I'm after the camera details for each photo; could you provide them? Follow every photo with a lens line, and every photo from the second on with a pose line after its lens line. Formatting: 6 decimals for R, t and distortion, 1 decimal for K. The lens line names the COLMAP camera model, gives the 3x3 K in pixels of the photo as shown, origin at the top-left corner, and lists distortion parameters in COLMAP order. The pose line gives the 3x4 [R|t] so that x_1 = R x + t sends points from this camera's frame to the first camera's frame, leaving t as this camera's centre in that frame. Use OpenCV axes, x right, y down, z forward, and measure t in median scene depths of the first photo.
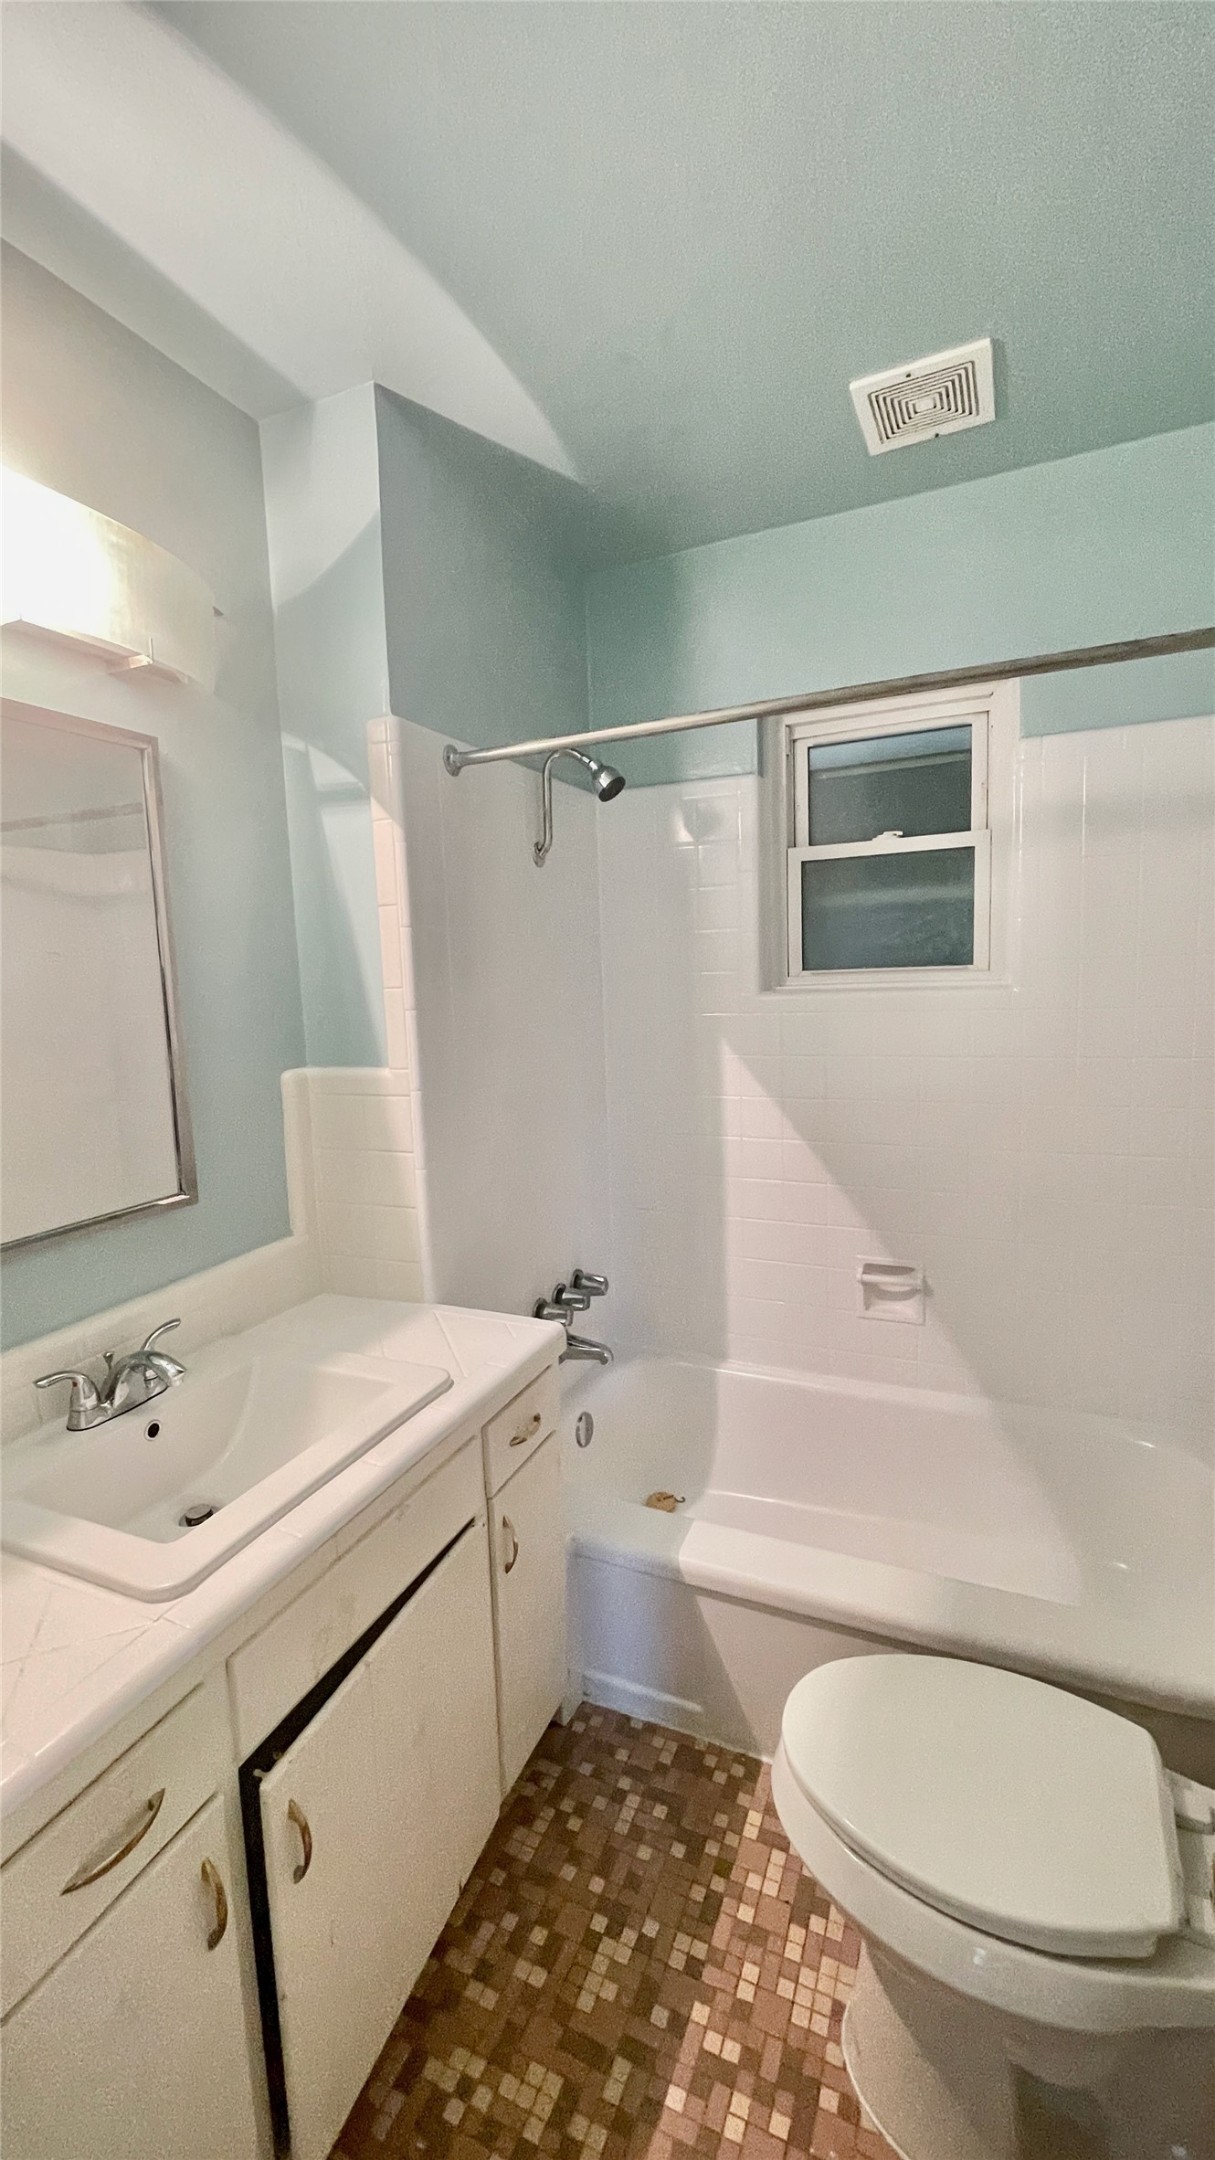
lens RADIAL K [[876.7, 0, 601.7], [0, 876.7, 1072.3], [0, 0, 1]] dist [-0.002271, 0.000696]
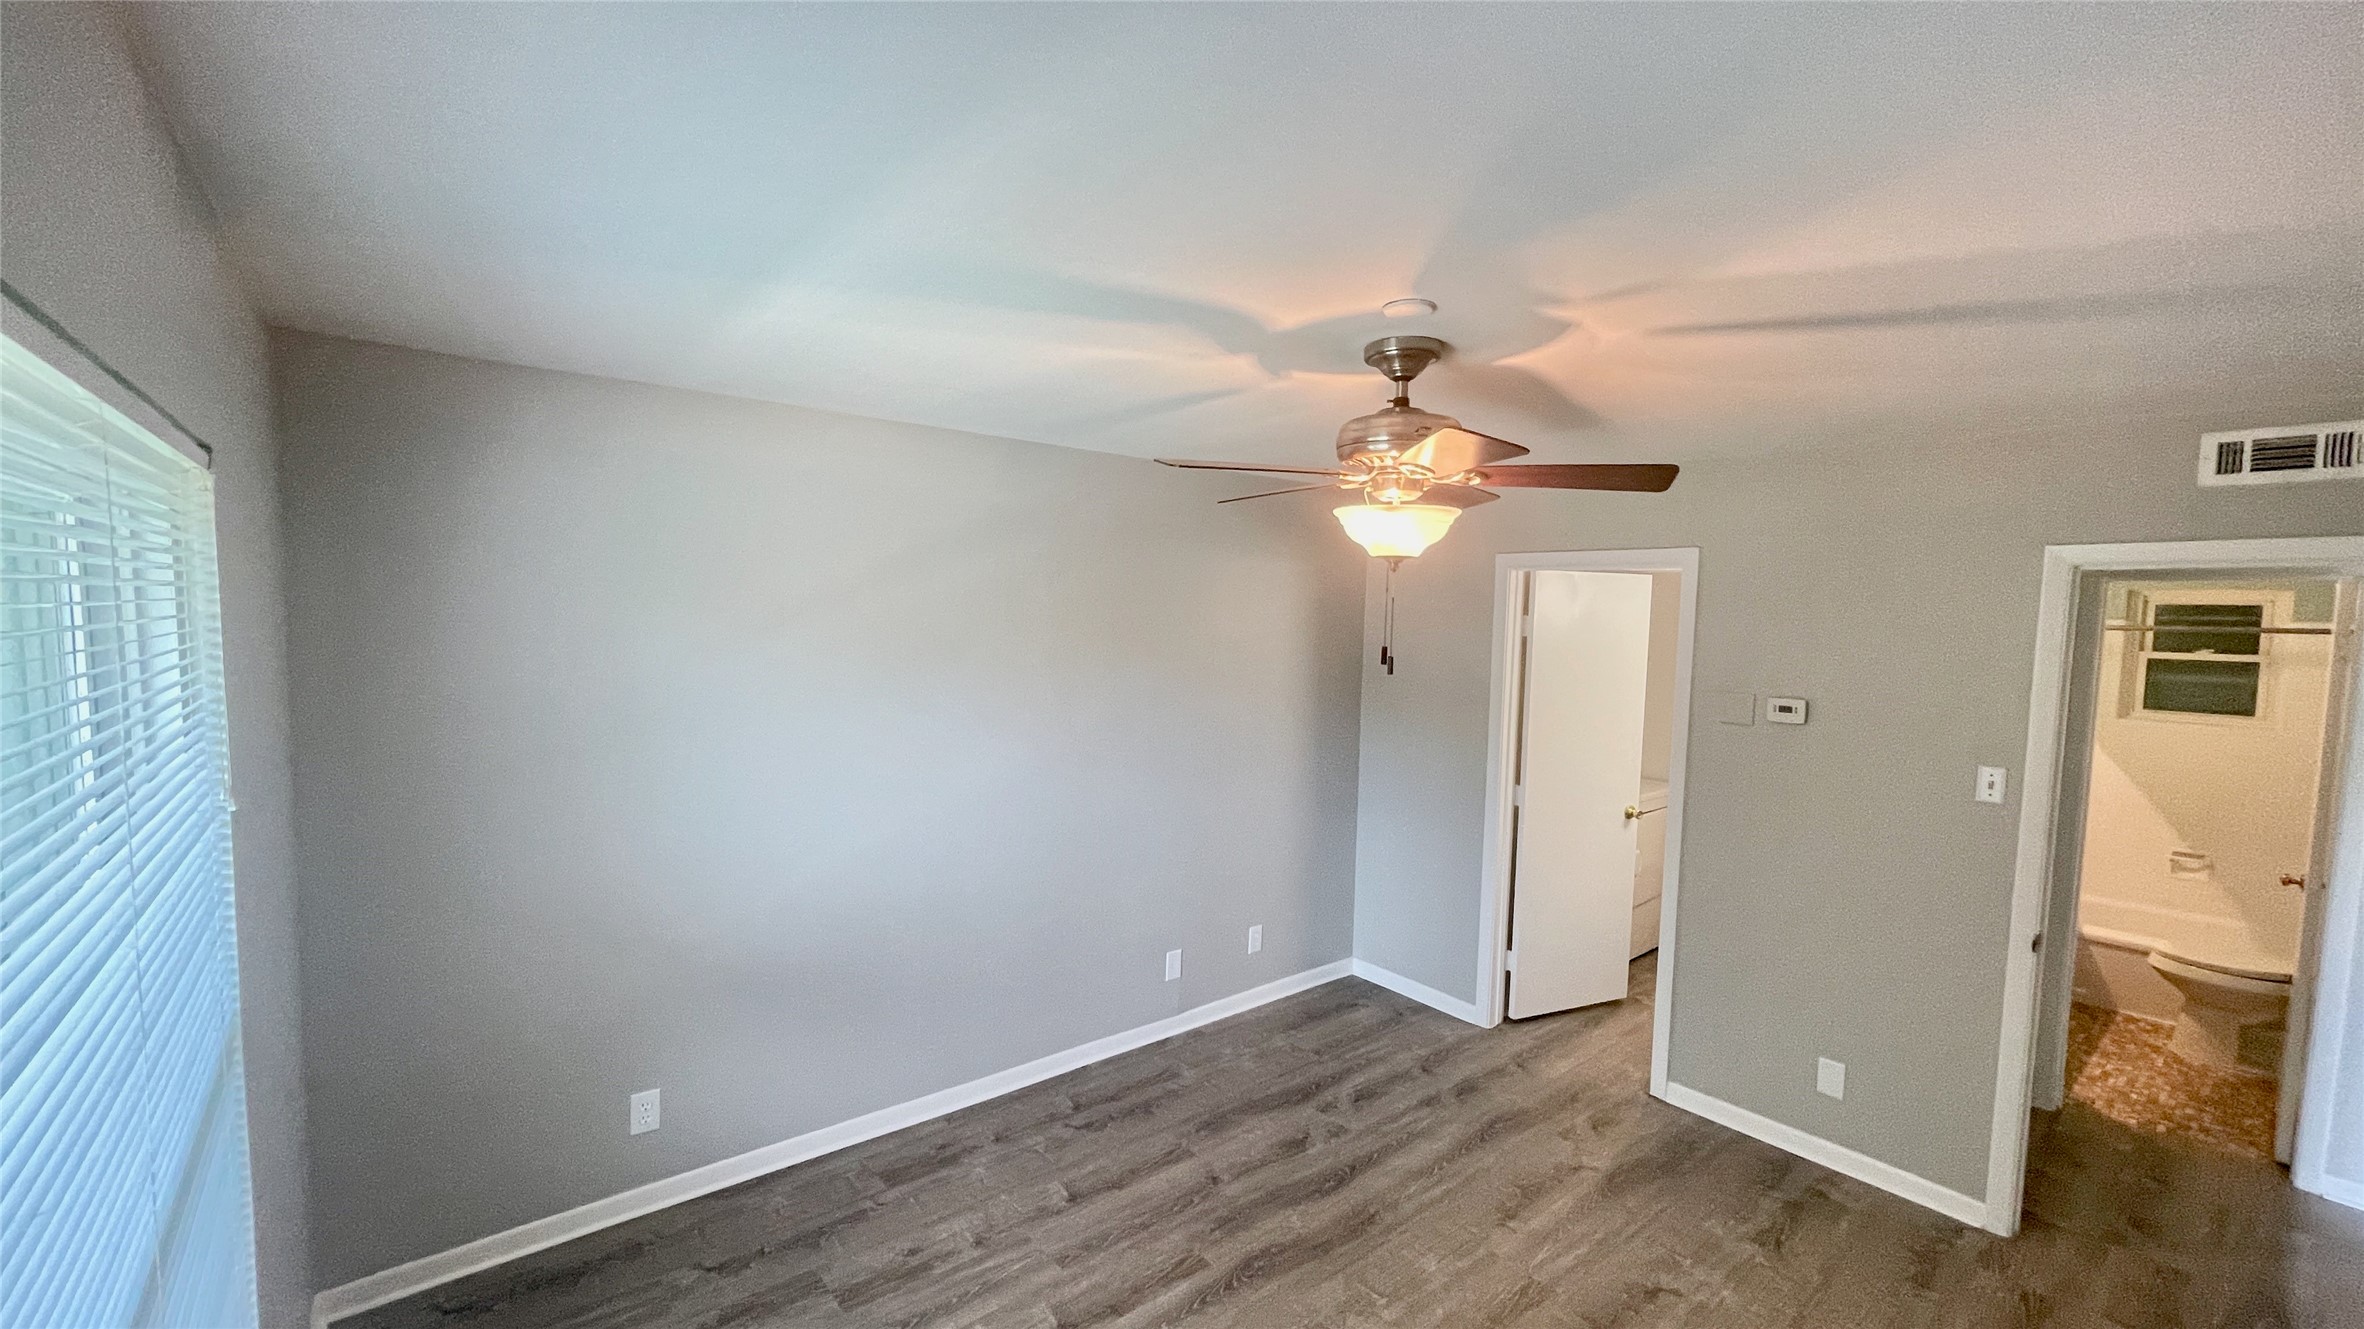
lens RADIAL K [[945.5, 0, 1169.8], [0, 945.5, 673.4], [0, 0, 1]] dist [-0.002077, -0.000367]
pose [[0.889770, 0.082414, -0.448907, -0.870919], [-0.098368, 0.995074, -0.012288, 0.057711], [0.445683, 0.055091, 0.893494, -2.141589]]
